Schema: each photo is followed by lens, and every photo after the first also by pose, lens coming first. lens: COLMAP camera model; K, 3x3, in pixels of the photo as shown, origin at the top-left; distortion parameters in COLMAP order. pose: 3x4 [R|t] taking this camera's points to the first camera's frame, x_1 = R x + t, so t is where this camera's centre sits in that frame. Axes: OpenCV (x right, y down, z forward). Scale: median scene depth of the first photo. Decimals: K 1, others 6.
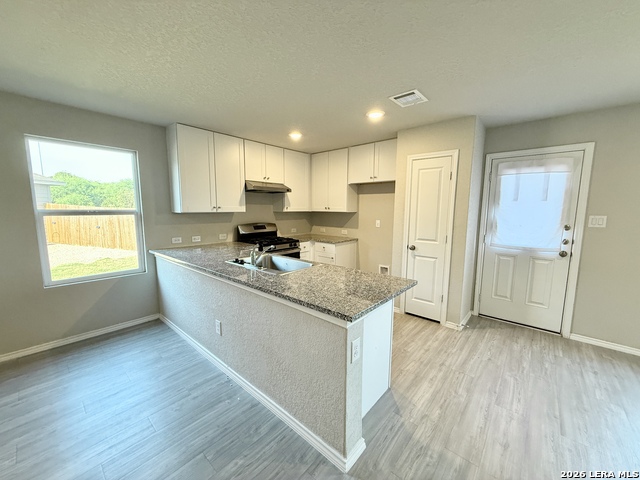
lens RADIAL K [[255.3, 0, 318.1], [0, 255.3, 240.1], [0, 0, 1]] dist [-0.001669, 0.000650]
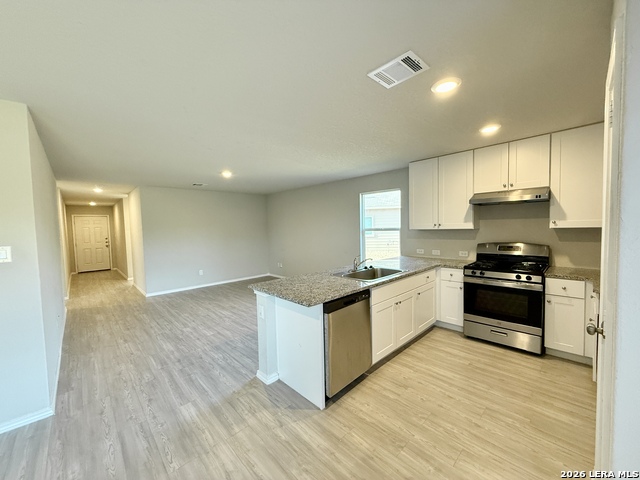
lens RADIAL K [[255.3, 0, 318.2], [0, 255.3, 239.4], [0, 0, 1]] dist [-0.001669, 0.000650]
pose [[-0.089290, 0.046384, -0.994925, 0.816551], [-0.099012, 0.993554, 0.055206, -0.085337], [0.991072, 0.103438, -0.084122, 0.666146]]
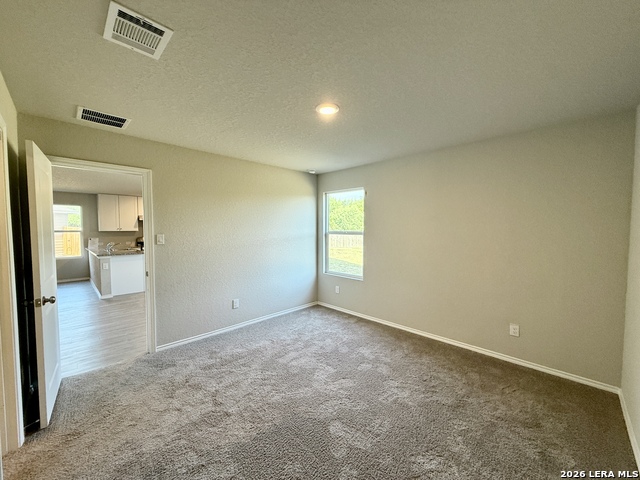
lens RADIAL K [[255.3, 0, 318.2], [0, 255.3, 242.4], [0, 0, 1]] dist [-0.001669, 0.000650]
pose [[0.997959, 0.000358, -0.063864, 1.591216], [-0.004937, 0.997424, -0.071555, 0.151115], [0.063674, 0.071724, 0.995390, -1.162498]]
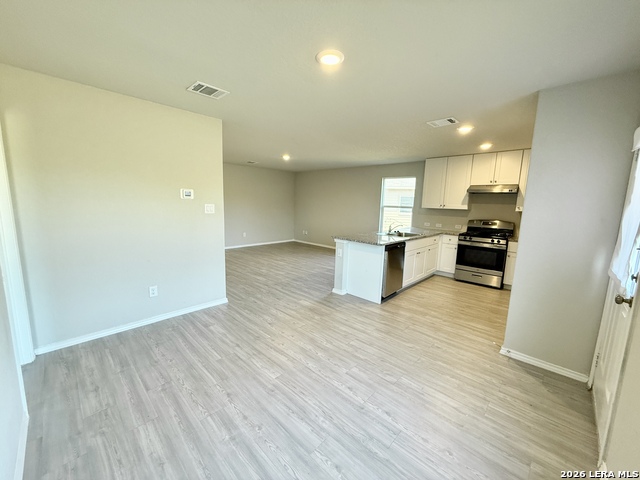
lens RADIAL K [[255.3, 0, 318.0], [0, 255.3, 239.5], [0, 0, 1]] dist [-0.001669, 0.000650]
pose [[-0.047210, 0.137780, -0.989337, 1.333692], [-0.151722, 0.977960, 0.143435, -0.037743], [0.987295, 0.156876, -0.025265, 0.366077]]
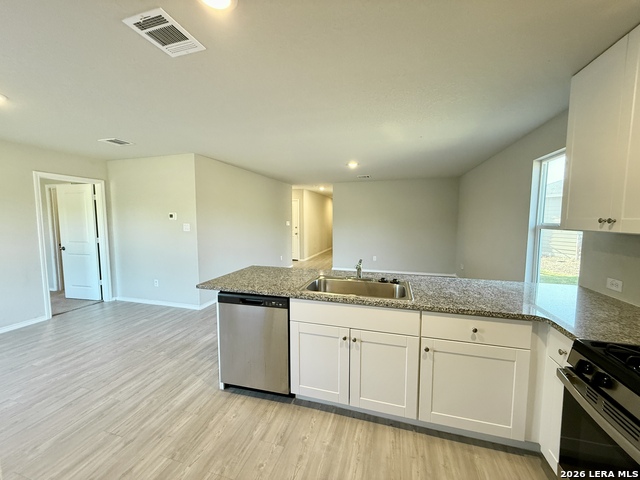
lens RADIAL K [[255.3, 0, 318.6], [0, 255.3, 238.9], [0, 0, 1]] dist [-0.001669, 0.000650]
pose [[-0.908169, 0.025811, -0.417807, 0.223637], [-0.058794, 0.980338, 0.188361, -0.168297], [0.414454, 0.195628, -0.888796, 1.319346]]
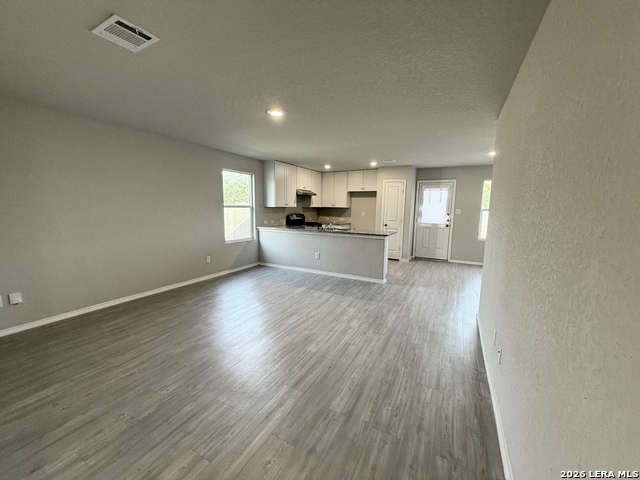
lens RADIAL K [[255.3, 0, 318.6], [0, 255.3, 239.9], [0, 0, 1]] dist [-0.001669, 0.000650]
pose [[0.974494, -0.021431, 0.223386, -0.658683], [0.019542, 0.999752, 0.010667, 0.125755], [-0.223560, -0.006029, 0.974672, -0.938321]]
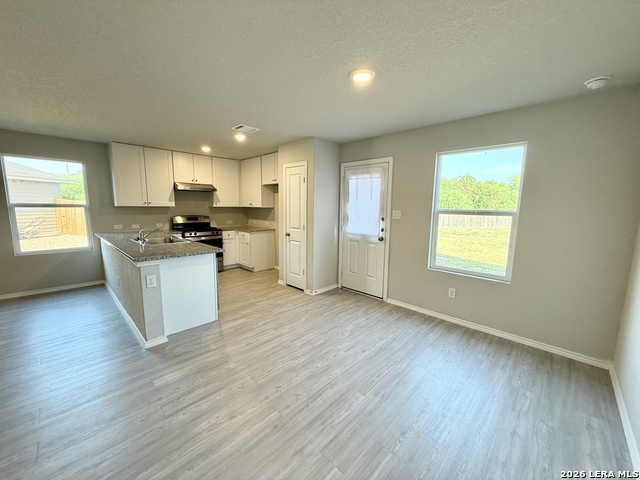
lens RADIAL K [[255.3, 0, 317.7], [0, 255.3, 240.0], [0, 0, 1]] dist [-0.001669, 0.000650]
pose [[0.998593, 0.014514, -0.051006, 0.634718], [-0.014057, 0.999858, 0.009300, 0.047967], [0.051134, -0.008570, 0.998655, -0.331636]]
